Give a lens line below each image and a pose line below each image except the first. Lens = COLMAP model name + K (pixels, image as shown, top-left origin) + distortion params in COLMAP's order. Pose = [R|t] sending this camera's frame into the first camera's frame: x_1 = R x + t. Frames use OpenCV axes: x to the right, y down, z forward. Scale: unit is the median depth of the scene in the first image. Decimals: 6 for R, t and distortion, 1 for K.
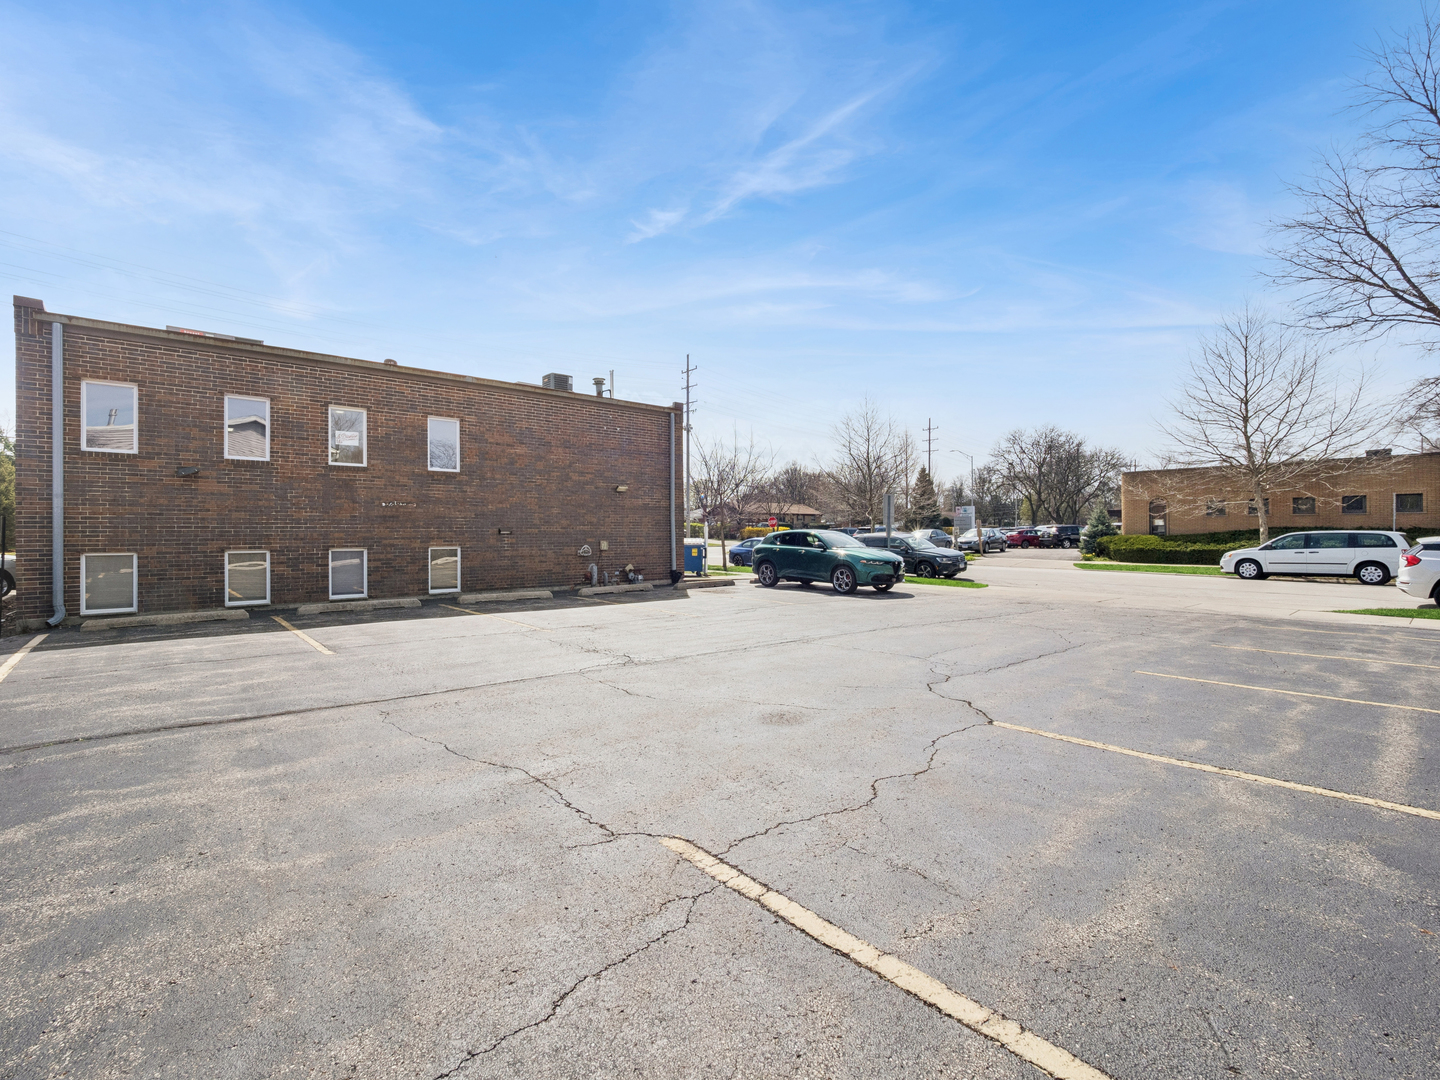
lens RADIAL K [[644.9, 0, 714.2], [0, 644.9, 540.0], [0, 0, 1]] dist [-0.001858, 0.000851]
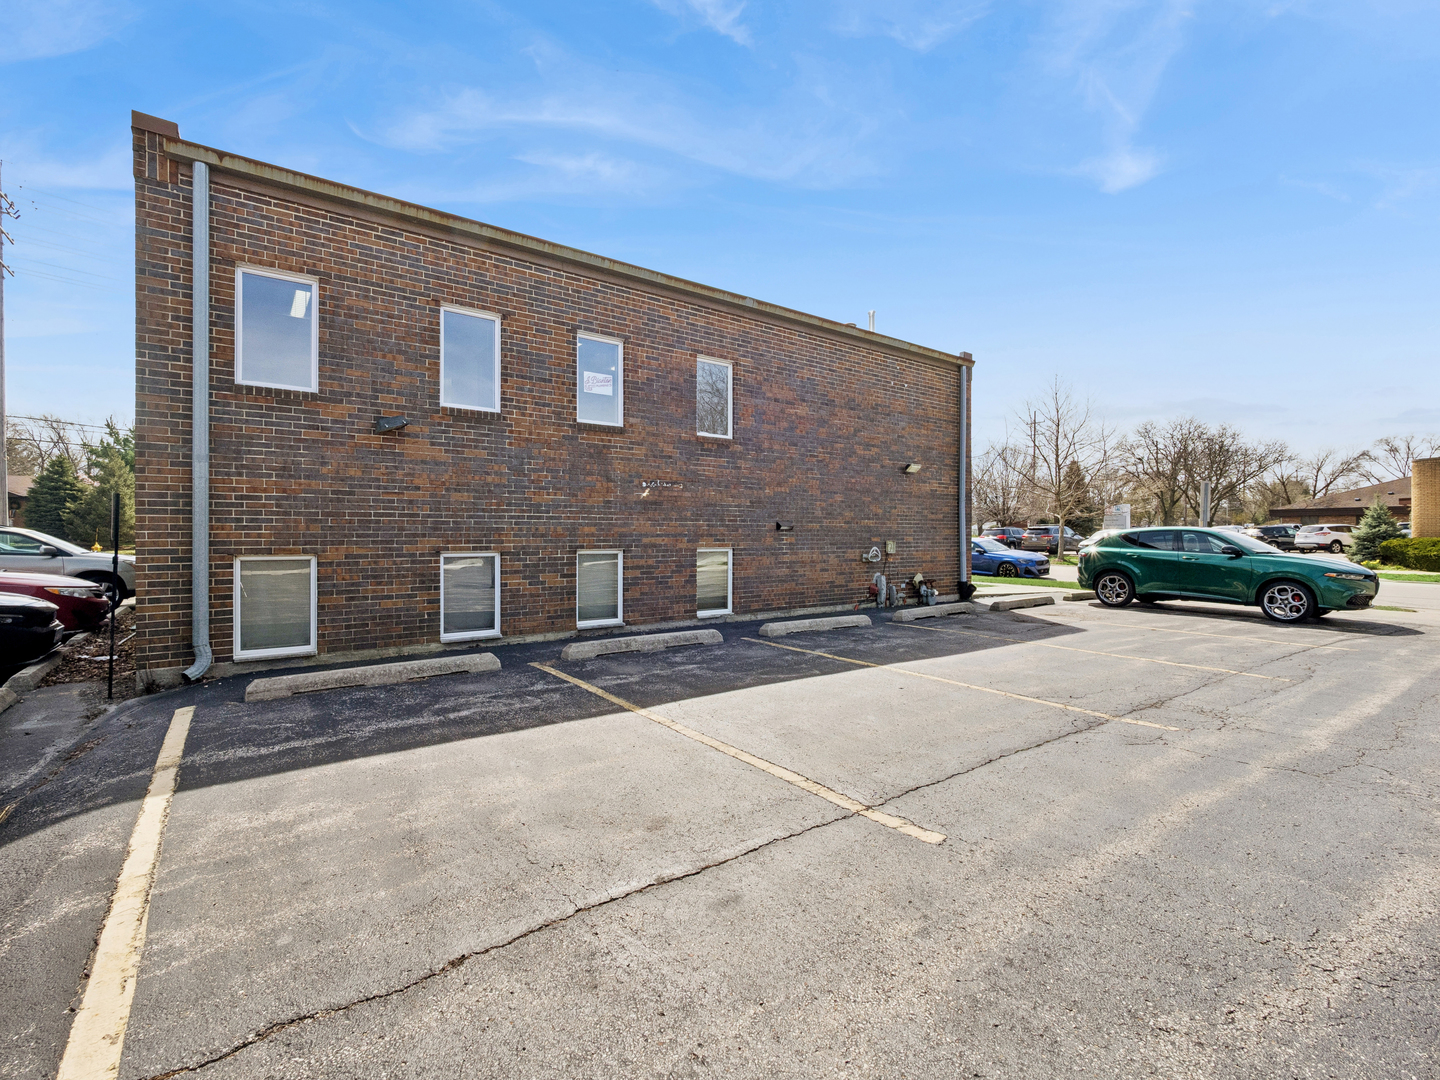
lens RADIAL K [[638.7, 0, 720.9], [0, 638.7, 545.2], [0, 0, 1]] dist [0.004682, -0.004983]
pose [[0.997026, 0.006834, -0.076768, -0.402938], [-0.006286, 0.999953, 0.007379, 0.002455], [0.076815, -0.006874, 0.997022, 0.365910]]
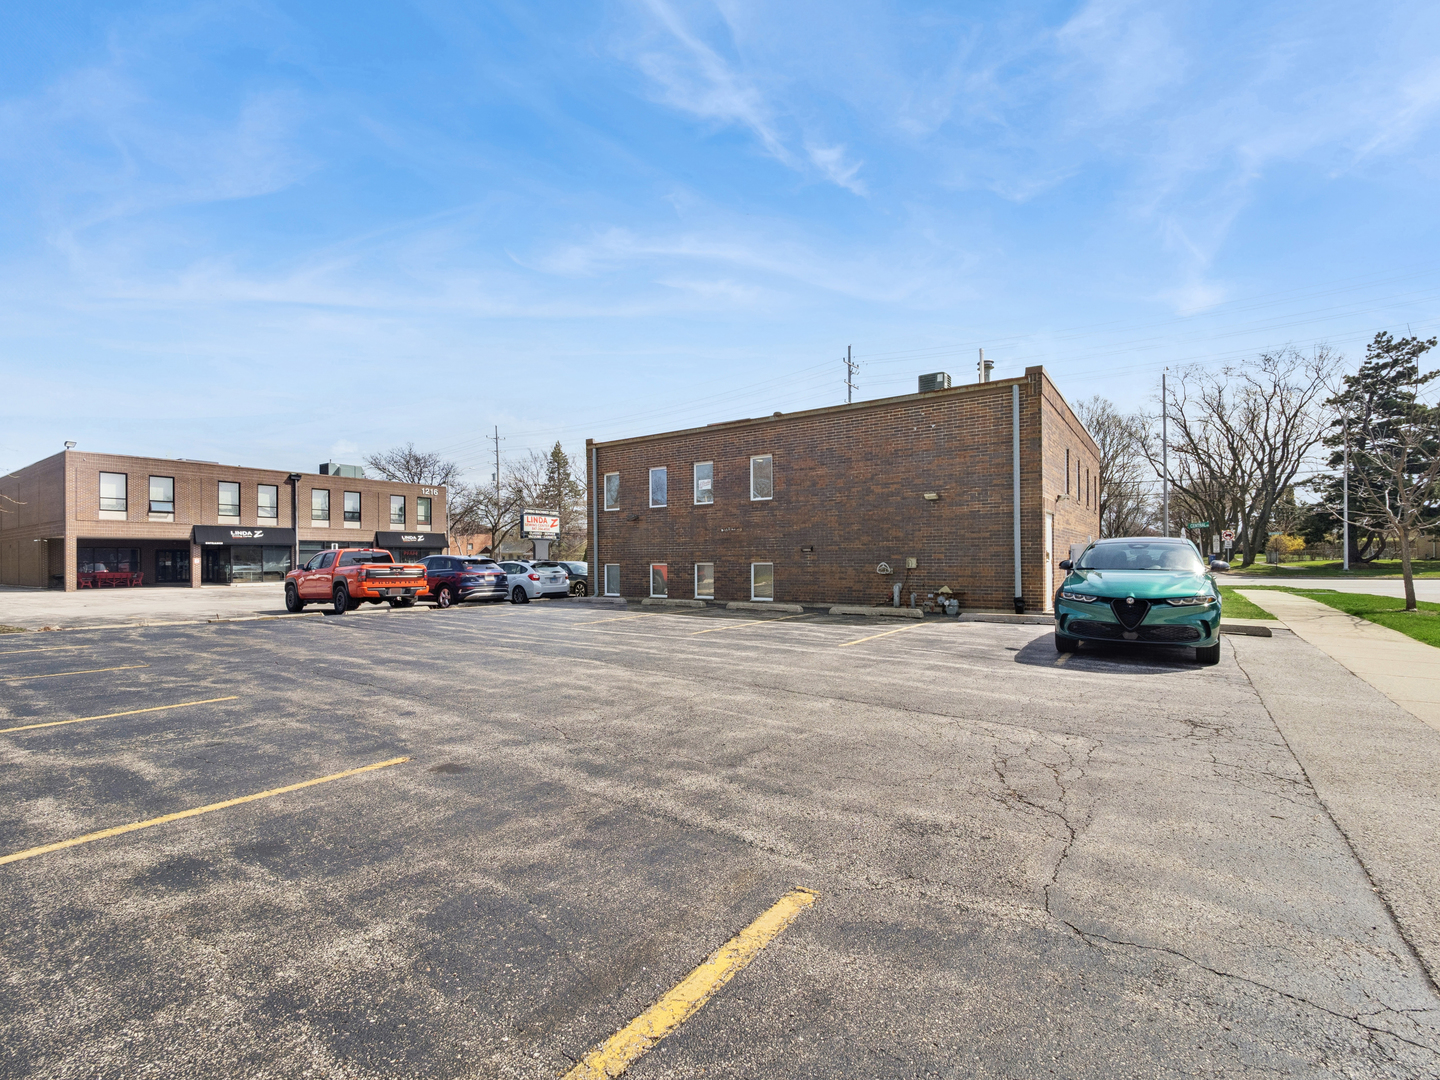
lens RADIAL K [[644.9, 0, 714.2], [0, 644.9, 540.0], [0, 0, 1]] dist [-0.001858, 0.000851]
pose [[0.249850, -0.018342, -0.968111, 0.809880], [0.006410, 0.999830, -0.017288, -0.012714], [0.968263, -0.001886, 0.249925, 0.686917]]
